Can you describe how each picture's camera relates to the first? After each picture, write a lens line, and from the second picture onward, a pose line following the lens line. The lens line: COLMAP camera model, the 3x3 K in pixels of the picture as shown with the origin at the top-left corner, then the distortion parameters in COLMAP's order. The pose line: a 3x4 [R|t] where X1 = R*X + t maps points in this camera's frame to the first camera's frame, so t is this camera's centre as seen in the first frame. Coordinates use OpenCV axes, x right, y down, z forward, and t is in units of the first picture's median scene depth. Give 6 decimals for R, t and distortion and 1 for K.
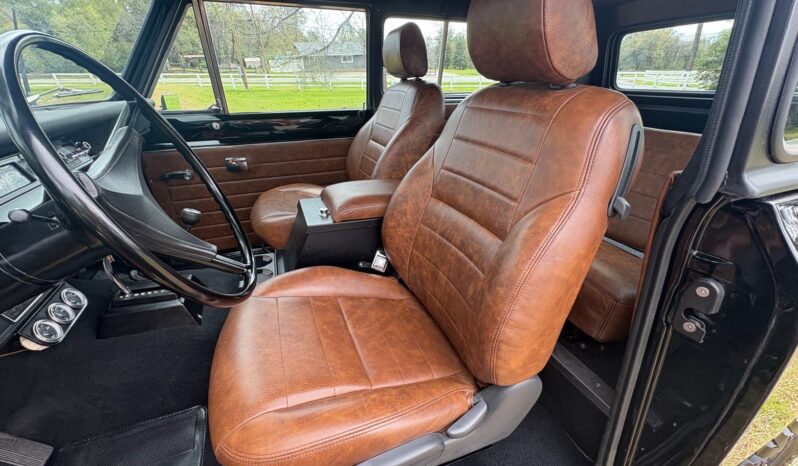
lens RADIAL K [[318.1, 0, 399.0], [0, 318.1, 233.0], [0, 0, 1]] dist [-0.000705, 0.000175]
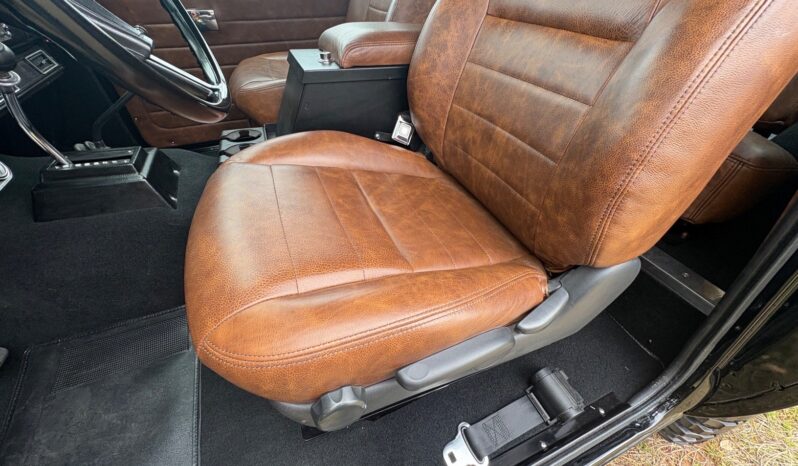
lens RADIAL K [[318.1, 0, 399.0], [0, 318.1, 233.0], [0, 0, 1]] dist [-0.000705, 0.000175]
pose [[0.999947, -0.005010, 0.009011, -0.095314], [0.002649, 0.969500, 0.245075, 0.173506], [-0.009964, -0.245038, 0.969462, 0.250899]]
